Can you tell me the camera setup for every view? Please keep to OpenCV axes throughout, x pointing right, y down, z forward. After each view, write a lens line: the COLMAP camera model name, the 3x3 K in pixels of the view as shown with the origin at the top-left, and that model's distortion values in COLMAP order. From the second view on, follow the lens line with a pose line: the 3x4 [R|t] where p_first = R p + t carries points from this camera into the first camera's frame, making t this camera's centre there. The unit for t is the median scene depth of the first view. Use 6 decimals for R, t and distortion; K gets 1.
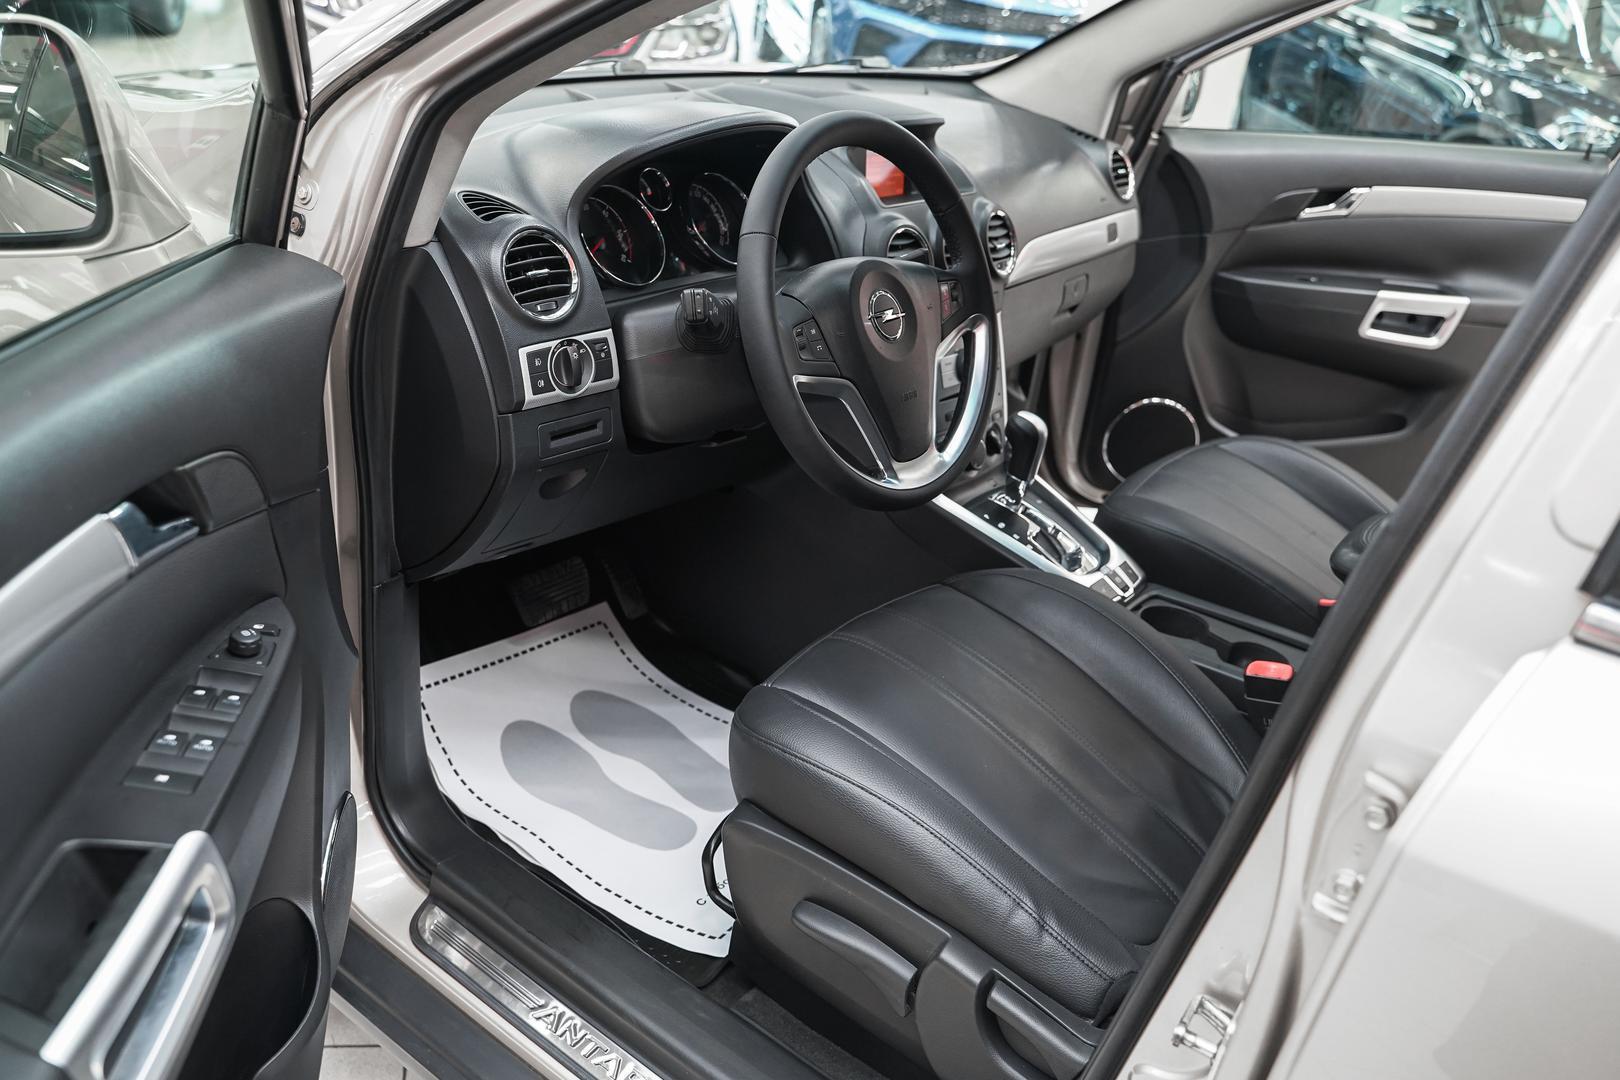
lens RADIAL K [[1377.5, 0, 837.2], [0, 1377.5, 534.7], [0, 0, 1]] dist [-0.116288, 0.097868]
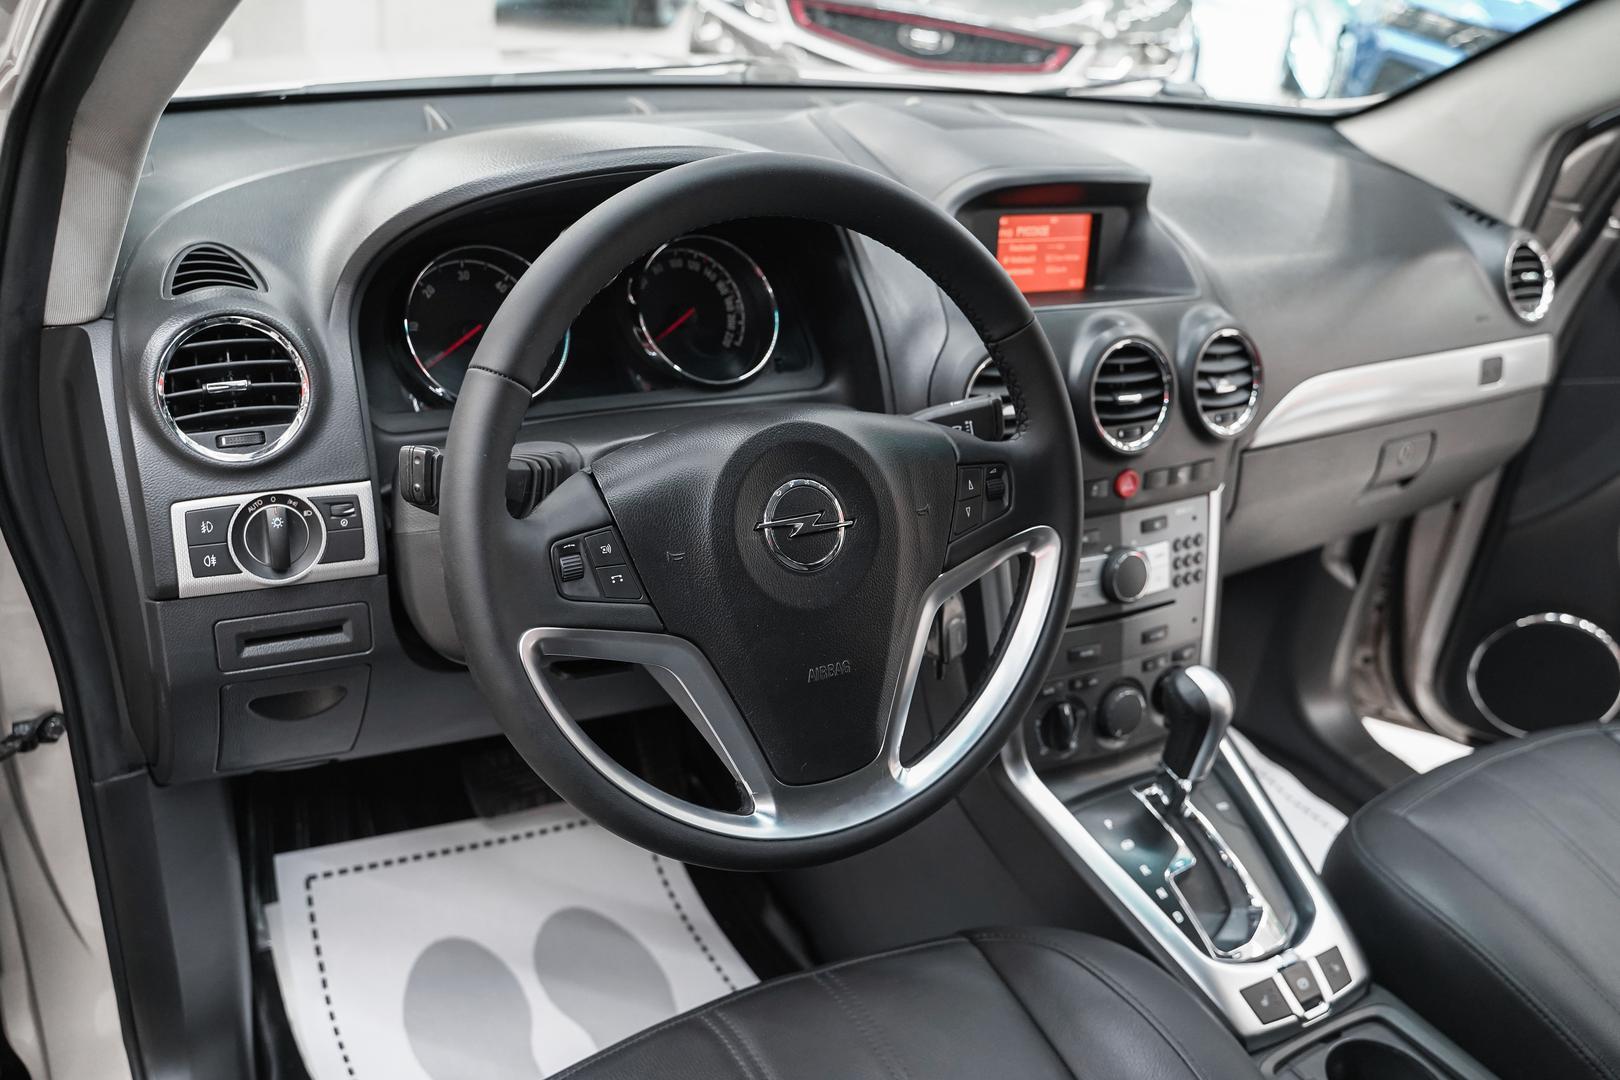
lens RADIAL K [[1377.5, 0, 837.2], [0, 1377.5, 534.7], [0, 0, 1]] dist [-0.116288, 0.097868]
pose [[0.919895, 0.159253, -0.358373, 0.188548], [-0.164787, 0.986211, 0.015263, -0.125800], [0.355863, 0.045015, 0.933454, 0.367045]]
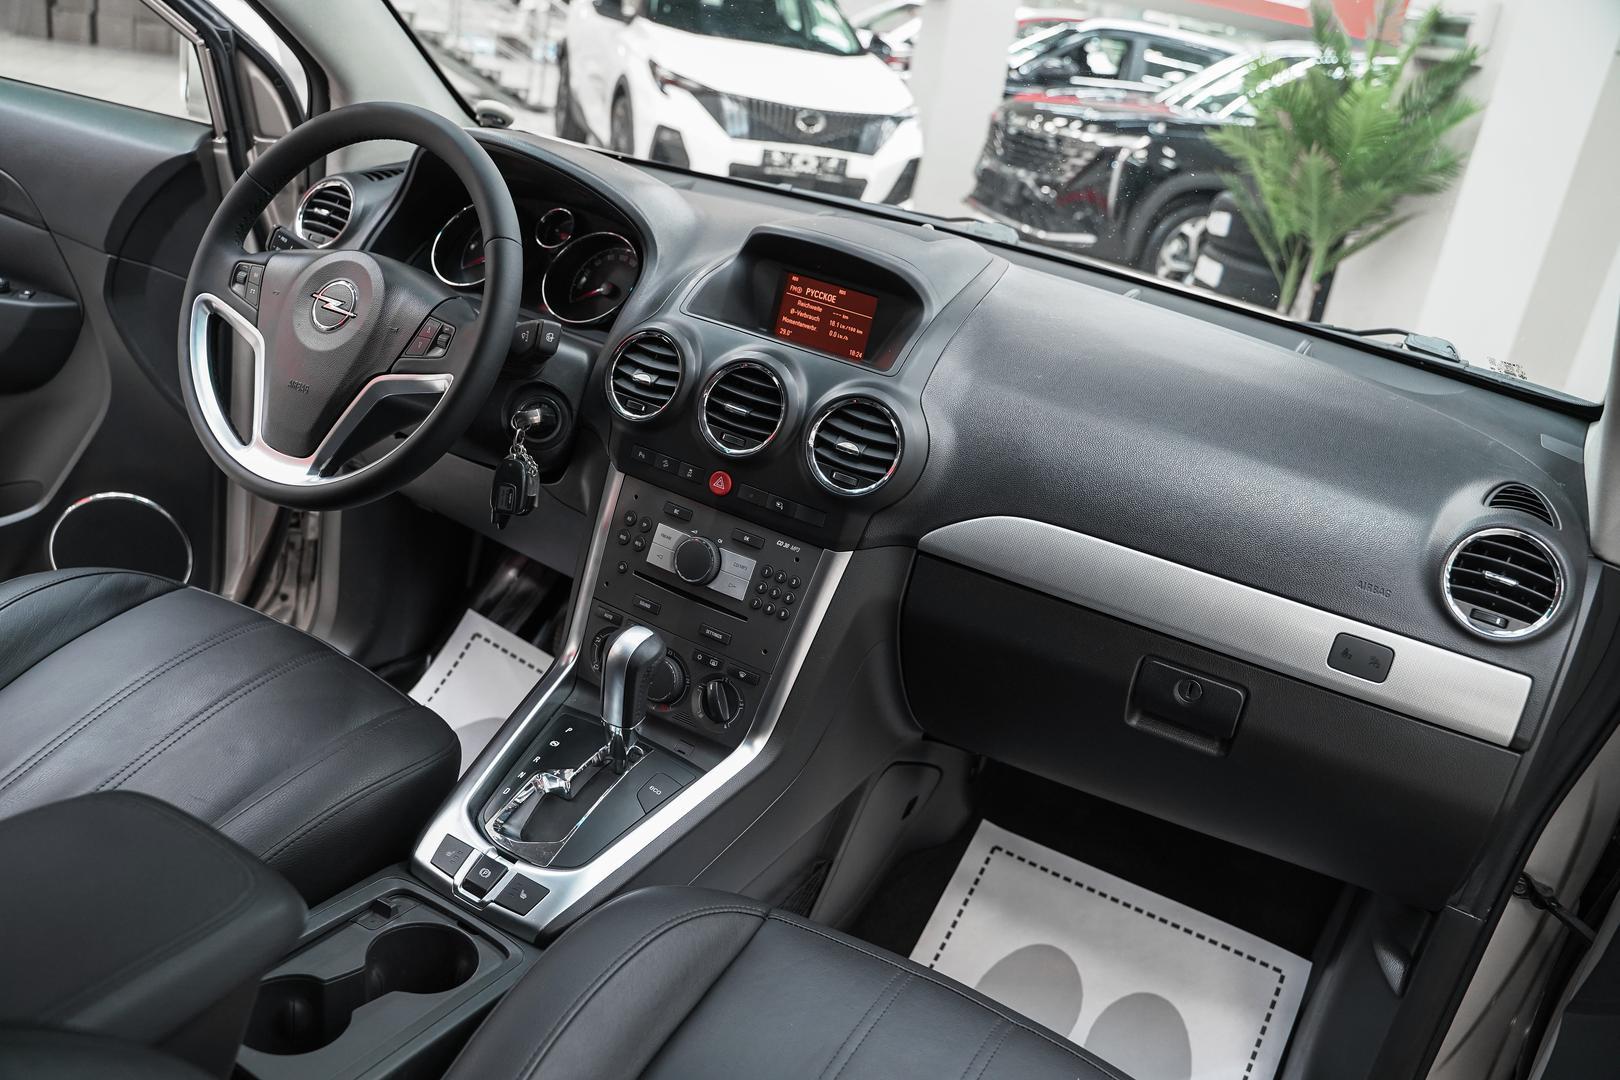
lens RADIAL K [[1346.9, 0, 810.0], [0, 1346.9, 540.0], [0, 0, 1]] dist [-0.116949, 0.093628]
pose [[0.109605, 0.252373, -0.961402, 0.741930], [-0.562328, 0.813308, 0.149389, -0.260222], [0.819618, 0.524250, 0.231059, 0.853651]]
